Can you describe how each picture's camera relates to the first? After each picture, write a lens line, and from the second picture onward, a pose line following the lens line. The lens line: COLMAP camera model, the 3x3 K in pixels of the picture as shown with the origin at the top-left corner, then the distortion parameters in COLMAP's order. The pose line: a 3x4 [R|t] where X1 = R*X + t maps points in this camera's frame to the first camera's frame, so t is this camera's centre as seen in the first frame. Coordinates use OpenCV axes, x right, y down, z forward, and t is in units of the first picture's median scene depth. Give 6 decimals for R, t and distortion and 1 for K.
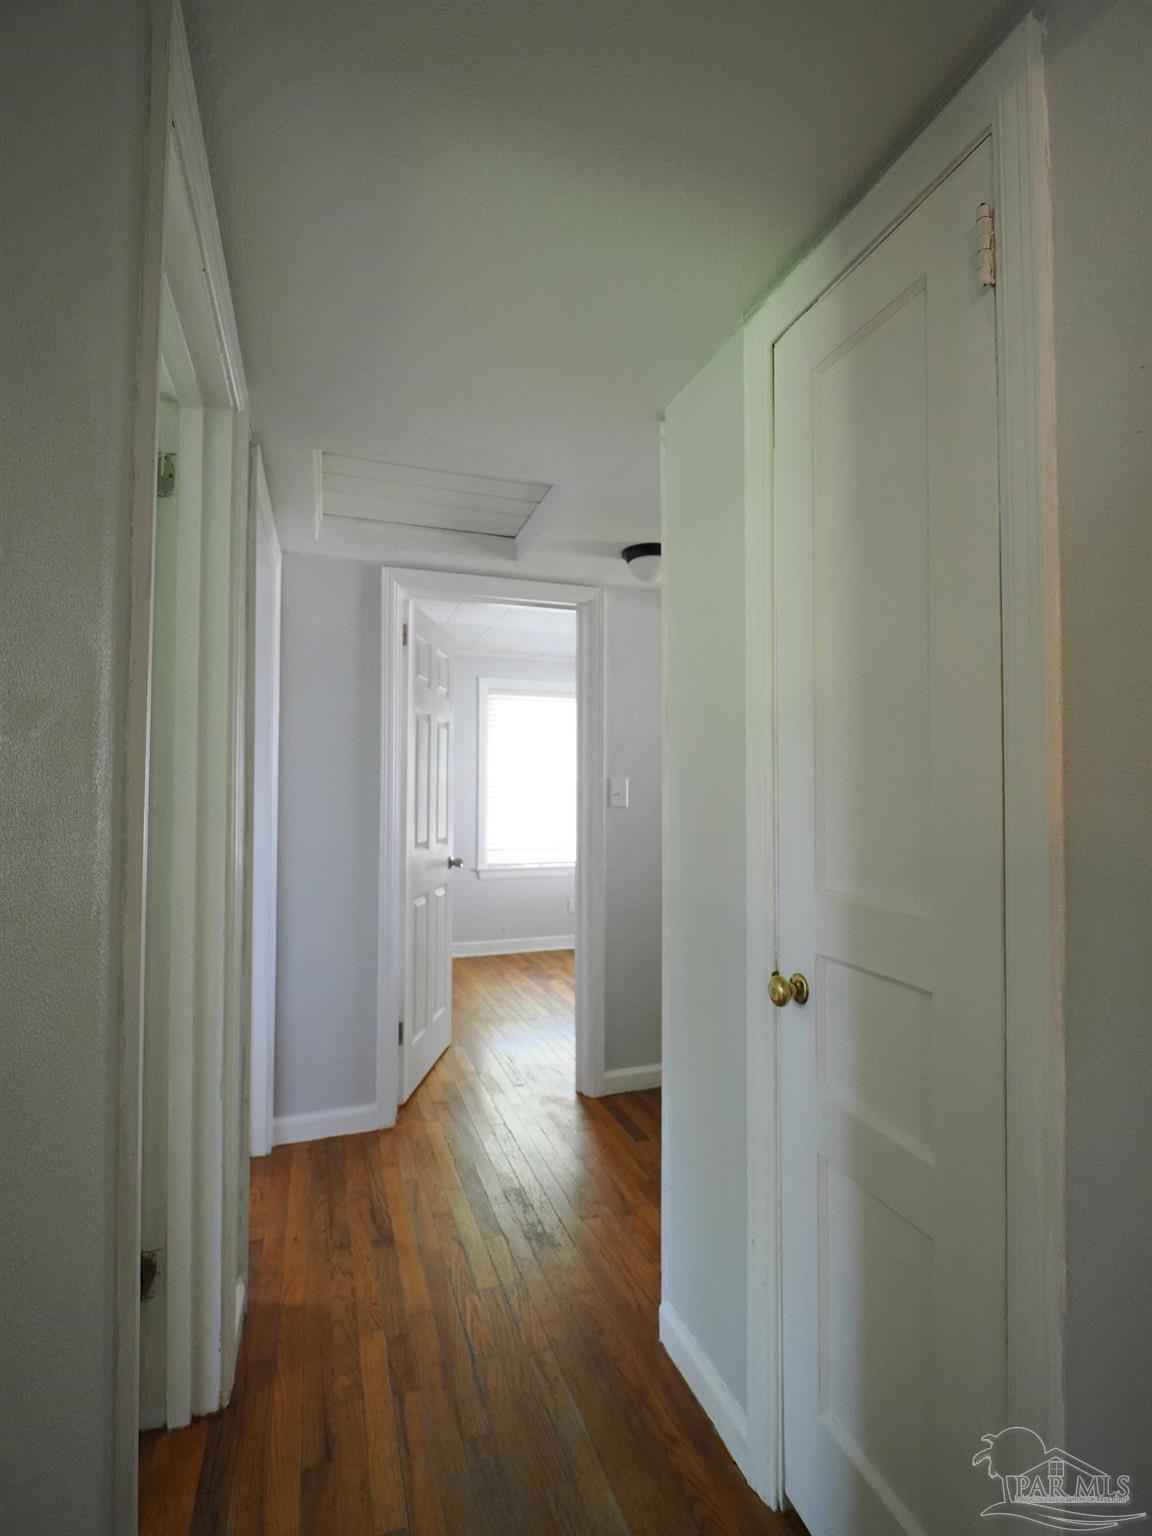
lens RADIAL K [[733.8, 0, 576.0], [0, 733.8, 770.0], [0, 0, 1]] dist [0.001235, -0.000006]
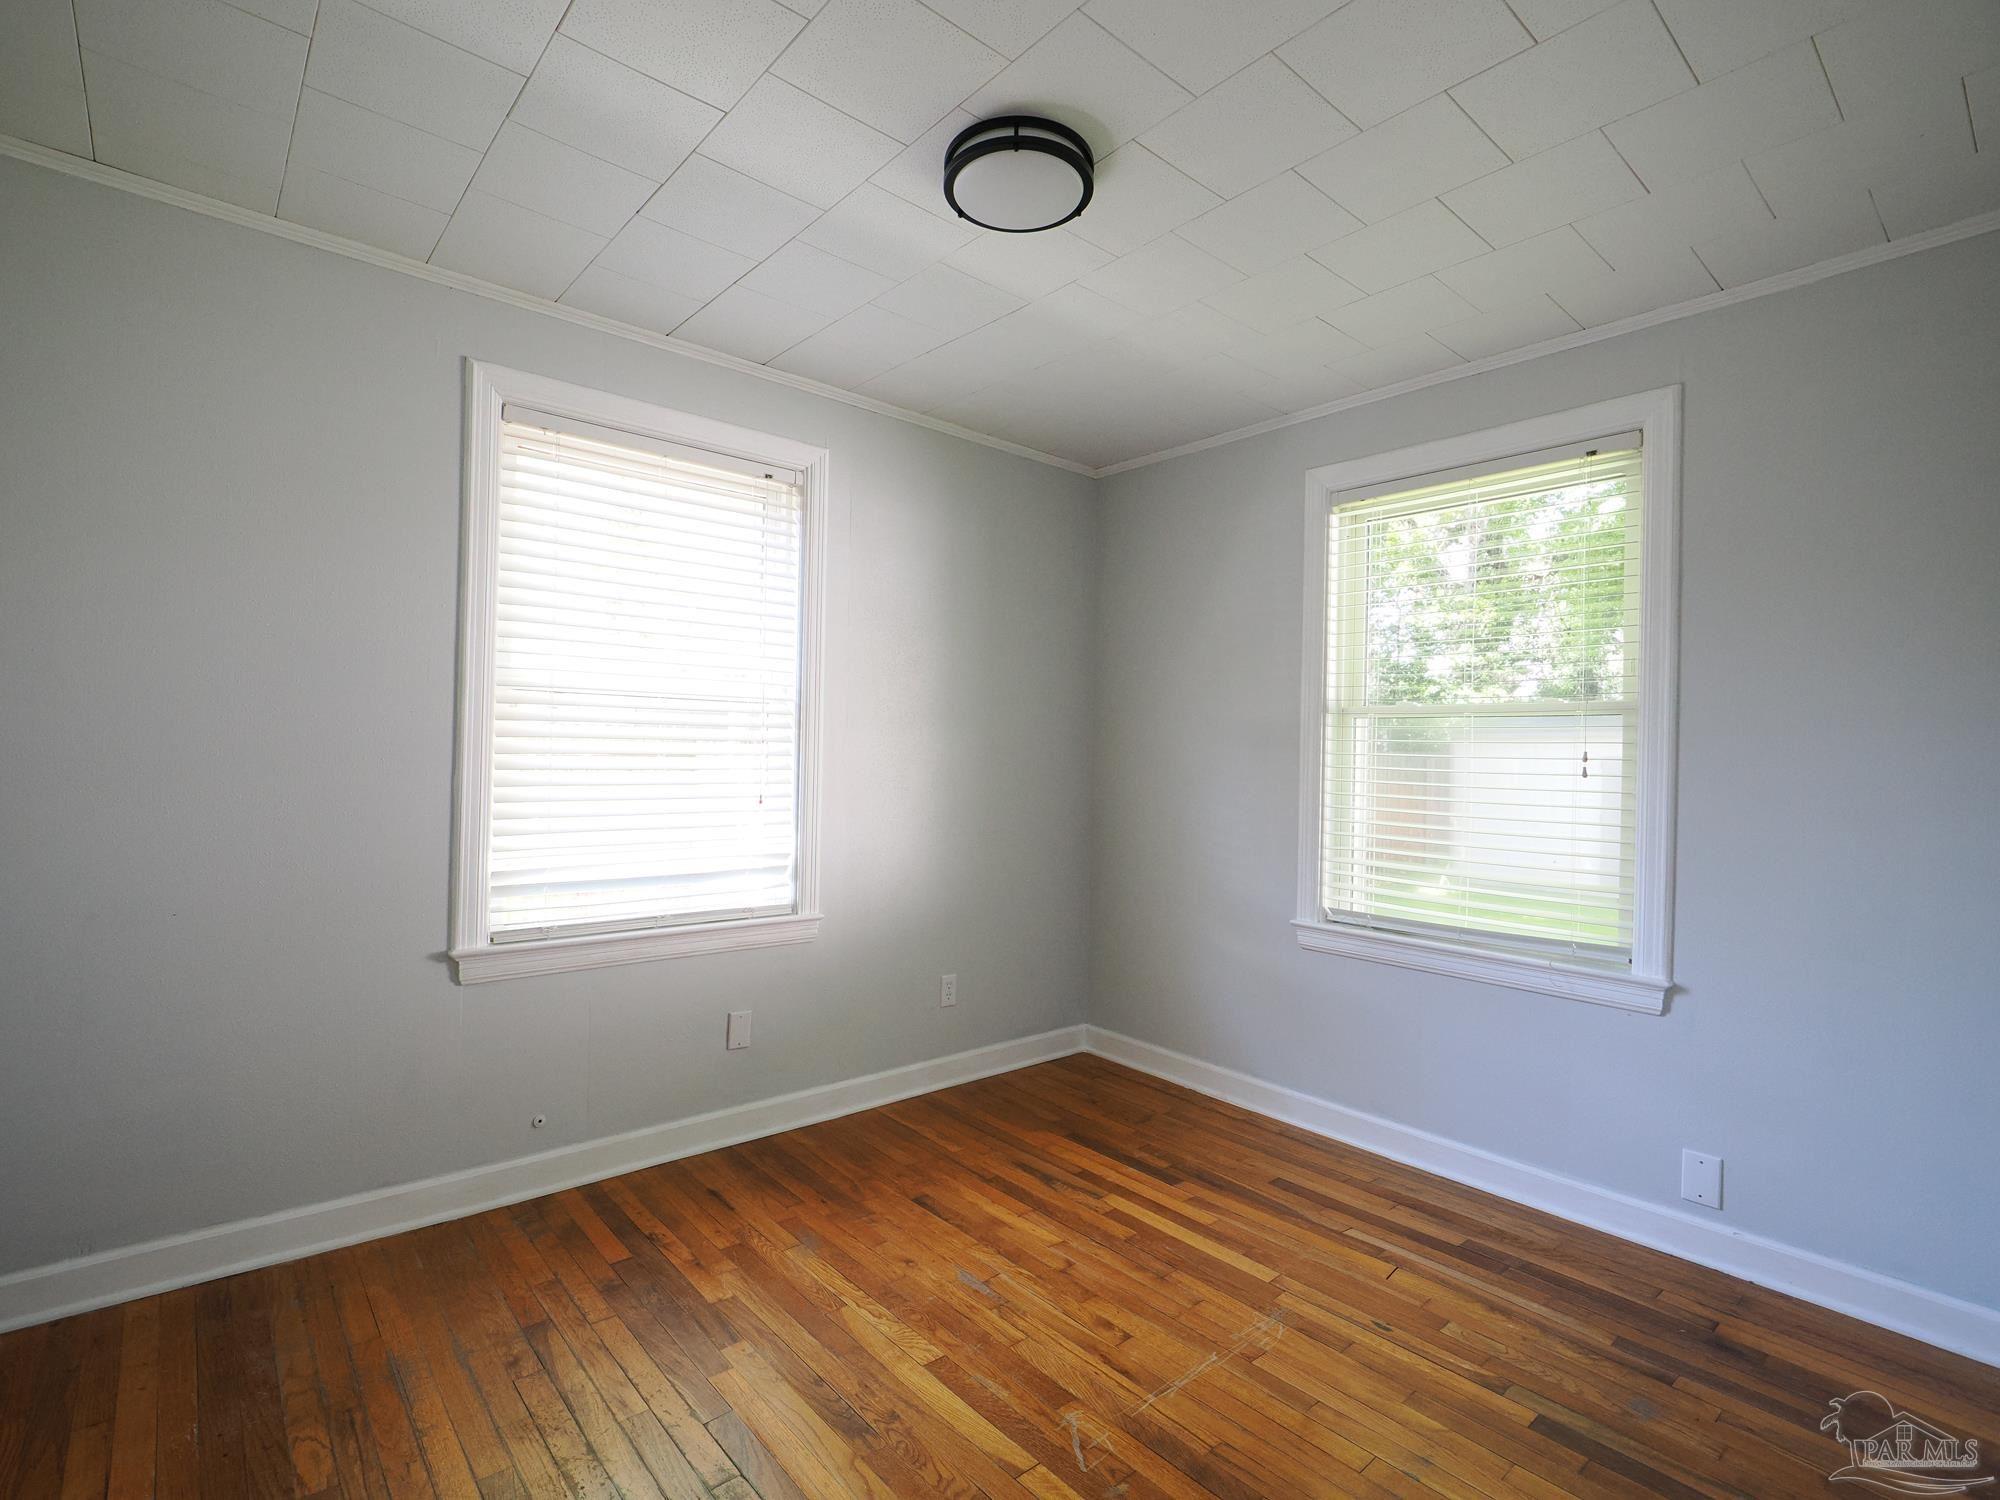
lens RADIAL K [[955.5, 0, 995.2], [0, 955.5, 745.2], [0, 0, 1]] dist [0.001235, -0.000006]
pose [[0.930235, 0.022991, 0.366244, -0.068424], [-0.034834, 0.999061, 0.025760, 0.024428], [-0.365308, -0.036721, 0.930162, 0.524115]]
